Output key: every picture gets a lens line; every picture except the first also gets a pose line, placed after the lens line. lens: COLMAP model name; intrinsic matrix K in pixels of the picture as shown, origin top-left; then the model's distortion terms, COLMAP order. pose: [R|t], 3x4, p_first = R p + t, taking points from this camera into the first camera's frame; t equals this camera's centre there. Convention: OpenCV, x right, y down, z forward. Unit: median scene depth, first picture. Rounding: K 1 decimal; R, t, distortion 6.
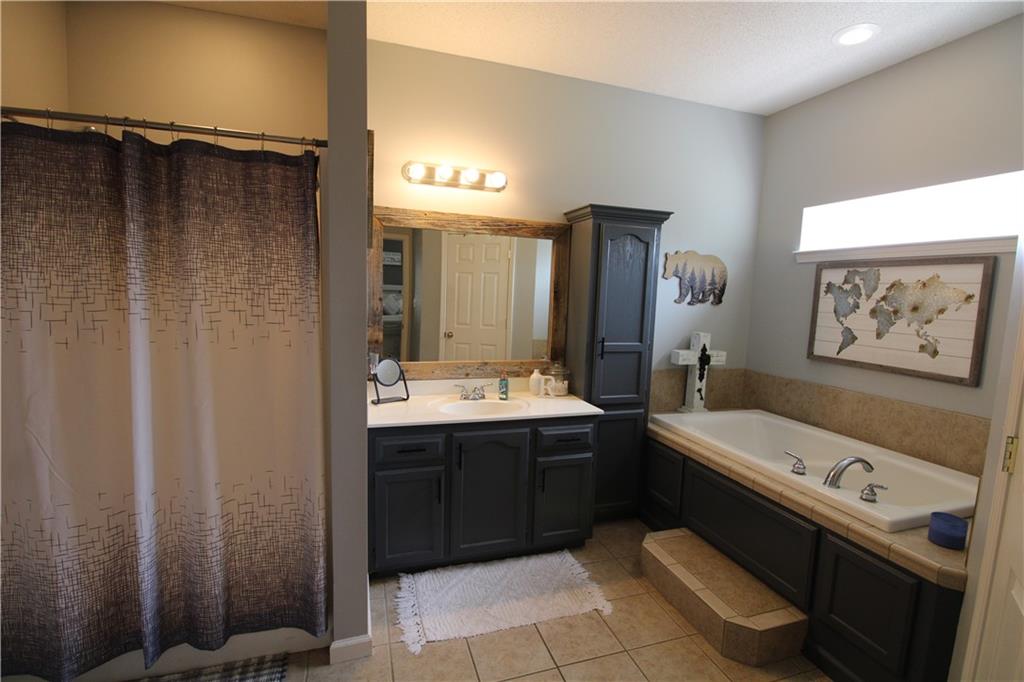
lens RADIAL K [[468.6, 0, 517.0], [0, 468.6, 344.8], [0, 0, 1]] dist [-0.003021, -0.010660]
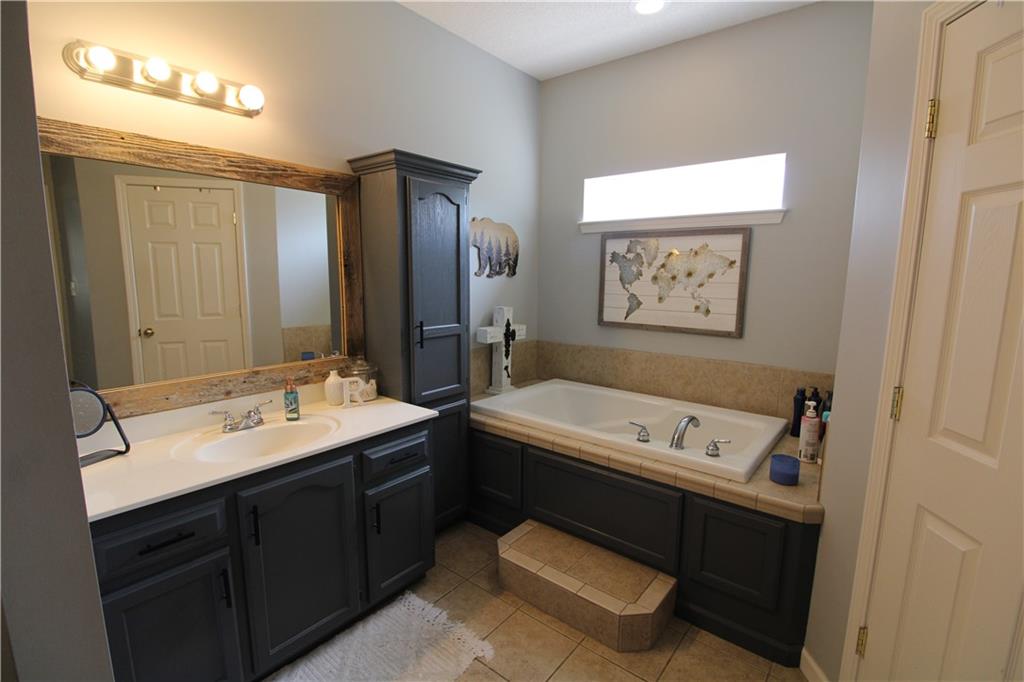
lens RADIAL K [[468.6, 0, 513.6], [0, 468.6, 345.9], [0, 0, 1]] dist [-0.003021, -0.010660]
pose [[0.839499, -0.108556, 0.532407, -0.133889], [0.078956, 0.993811, 0.078136, -0.027081], [-0.537595, -0.023558, 0.842874, 0.266162]]
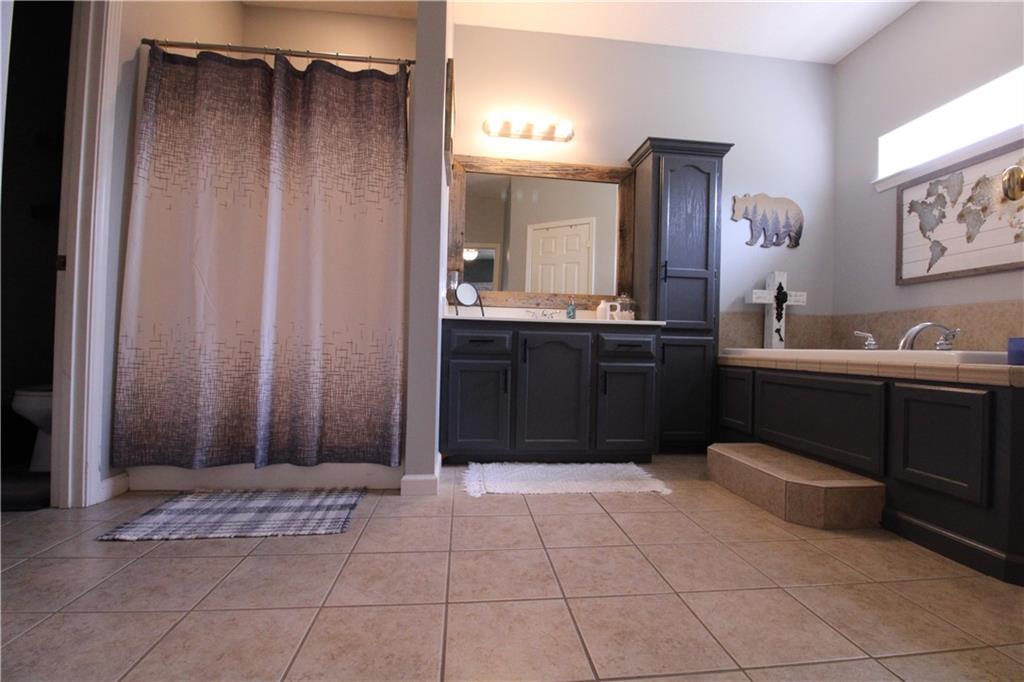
lens RADIAL K [[468.6, 0, 519.9], [0, 468.6, 342.9], [0, 0, 1]] dist [-0.003021, -0.010660]
pose [[0.979626, -0.011485, -0.200504, 0.082436], [-0.013302, 0.992461, -0.121838, 0.339584], [0.200392, 0.122023, 0.972087, -0.062586]]
